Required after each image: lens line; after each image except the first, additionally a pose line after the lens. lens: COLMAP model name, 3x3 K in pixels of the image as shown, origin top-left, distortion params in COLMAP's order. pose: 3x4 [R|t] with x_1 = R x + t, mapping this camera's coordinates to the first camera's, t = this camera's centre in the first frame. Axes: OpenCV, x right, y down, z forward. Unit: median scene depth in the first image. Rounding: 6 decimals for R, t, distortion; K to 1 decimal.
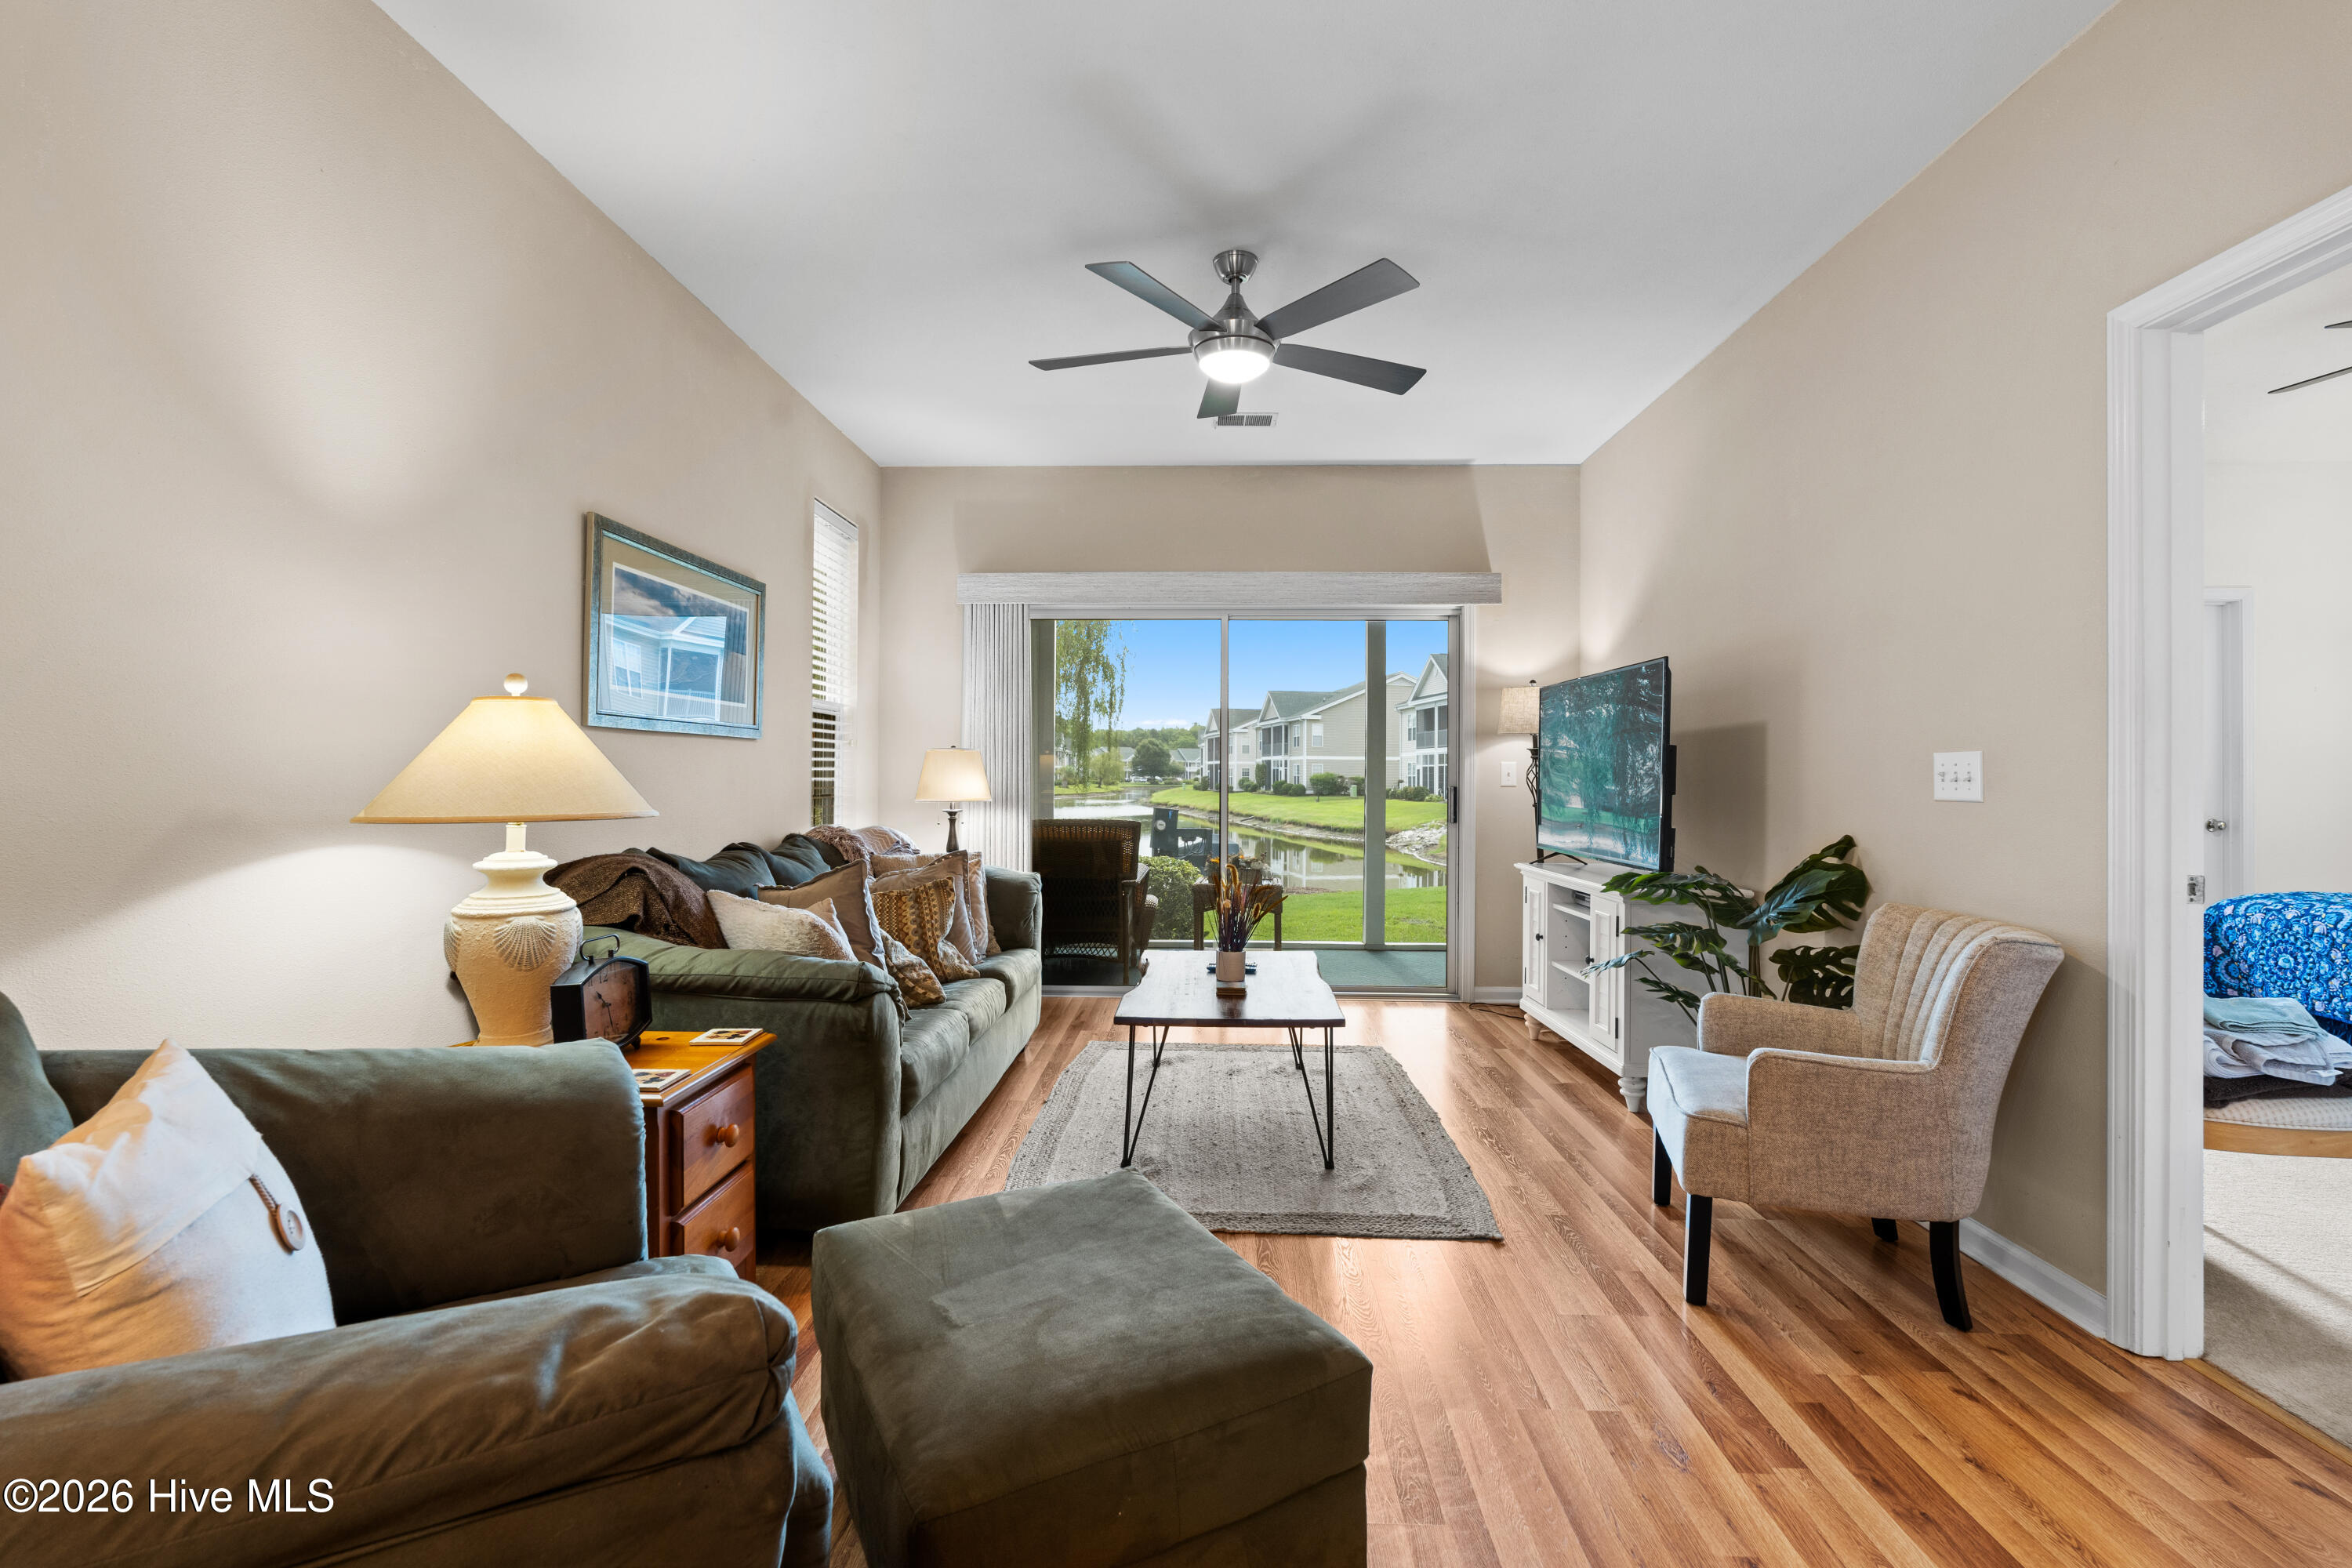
lens RADIAL K [[1043.3, 0, 1178.9], [0, 1043.3, 770.0], [0, 0, 1]] dist [-0.002353, -0.000490]
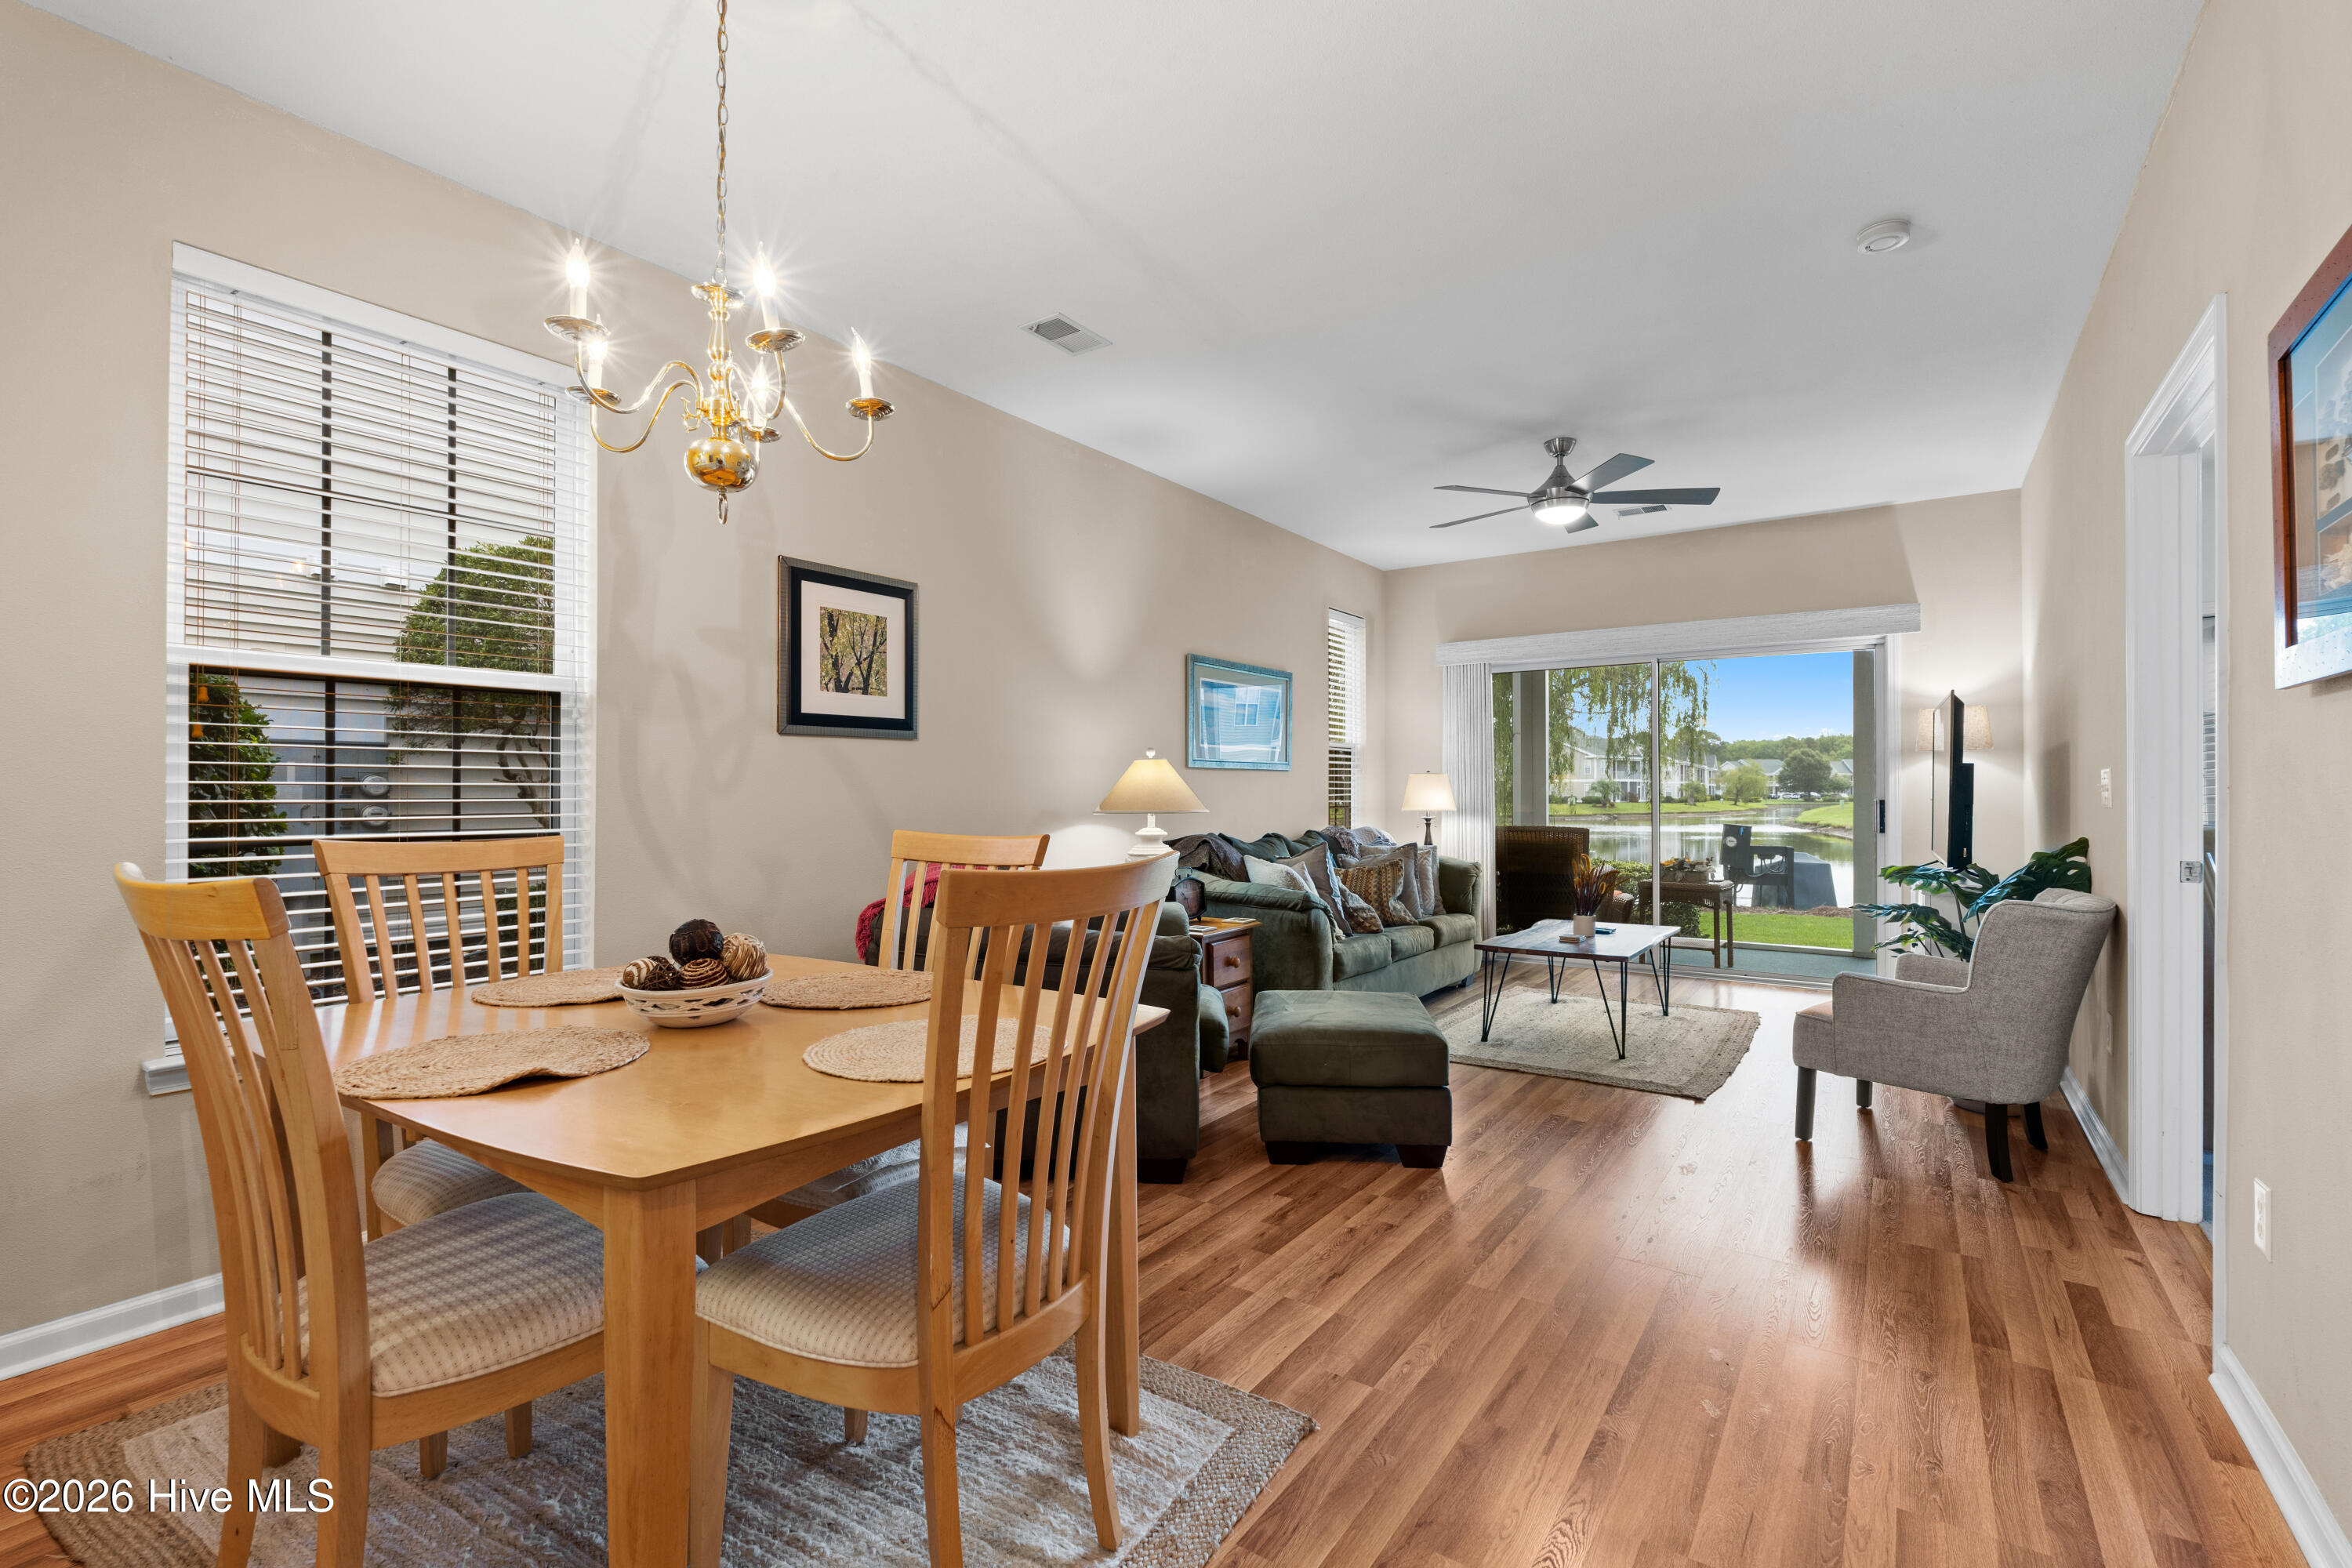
lens RADIAL K [[1043.3, 0, 1188.0], [0, 1043.3, 789.5], [0, 0, 1]] dist [-0.002353, -0.000490]
pose [[0.845582, -0.006859, -0.533801, 0.411306], [0.007792, 0.999970, -0.000506, -0.000534], [0.533788, -0.003731, 0.845610, -0.558060]]
